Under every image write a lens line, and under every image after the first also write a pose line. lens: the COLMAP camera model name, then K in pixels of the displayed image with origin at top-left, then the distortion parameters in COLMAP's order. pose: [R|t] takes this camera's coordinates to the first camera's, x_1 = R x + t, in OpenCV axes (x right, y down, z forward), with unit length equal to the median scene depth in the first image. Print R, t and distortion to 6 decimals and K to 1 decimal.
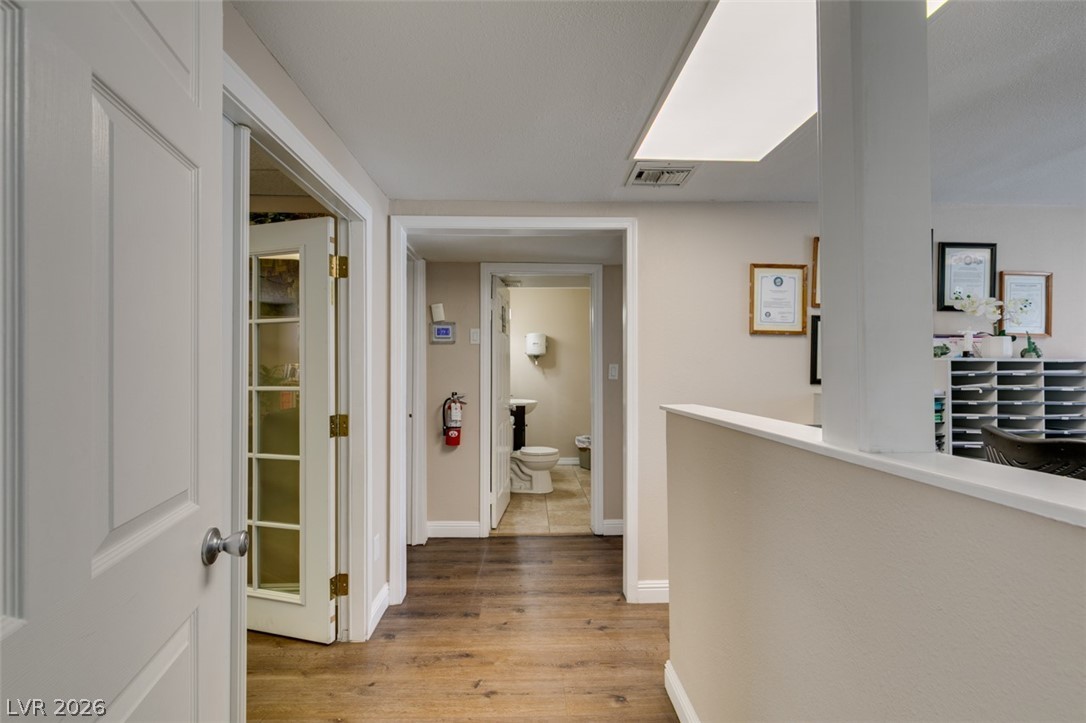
lens RADIAL K [[481.5, 0, 540.8], [0, 481.5, 364.8], [0, 0, 1]] dist [-0.002324, -0.001304]
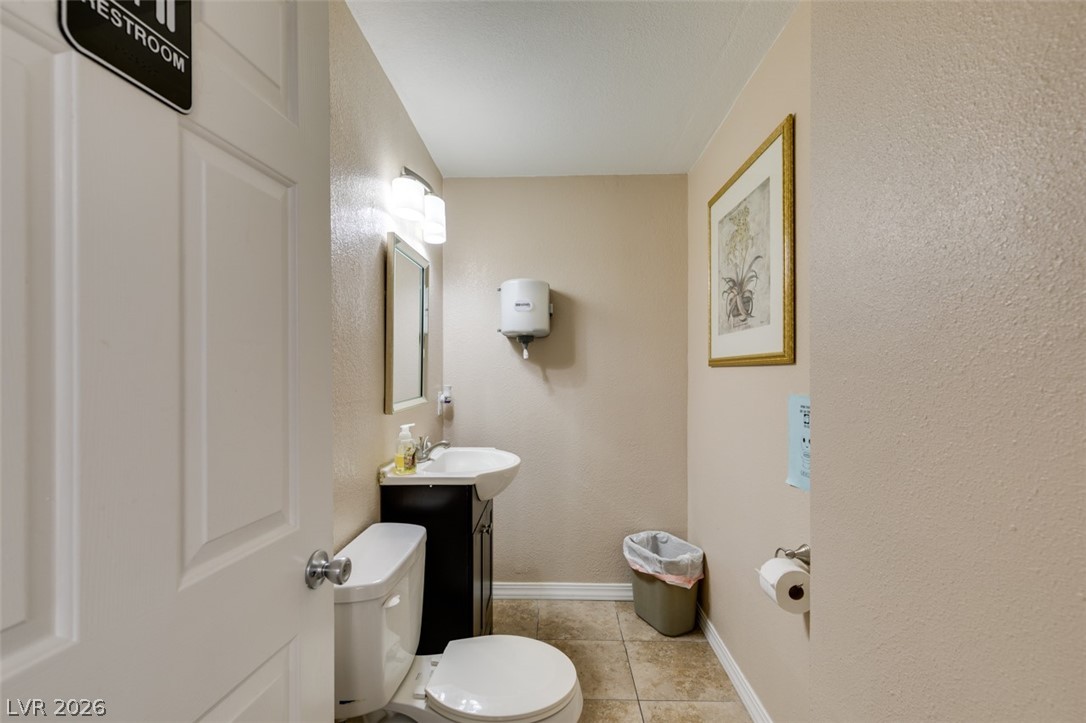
lens RADIAL K [[481.5, 0, 544.0], [0, 481.5, 362.2], [0, 0, 1]] dist [-0.002324, -0.001304]
pose [[0.998687, -0.004373, -0.051044, 0.039313], [0.004271, 0.999989, -0.002109, 0.005731], [0.051053, 0.001888, 0.998694, 0.874300]]
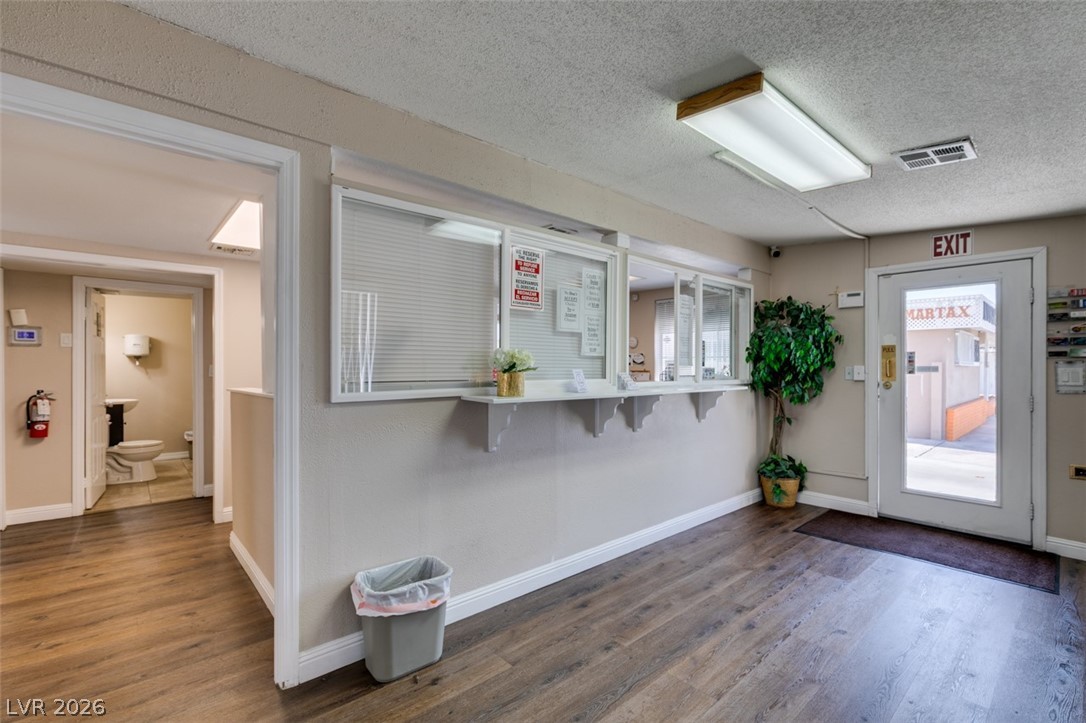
lens RADIAL K [[481.5, 0, 541.9], [0, 481.5, 366.6], [0, 0, 1]] dist [-0.002324, -0.001304]
pose [[0.772333, -0.001151, 0.635216, 0.009052], [-0.000601, 0.999997, 0.002543, -0.000290], [-0.635217, -0.002346, 0.772330, -0.505491]]
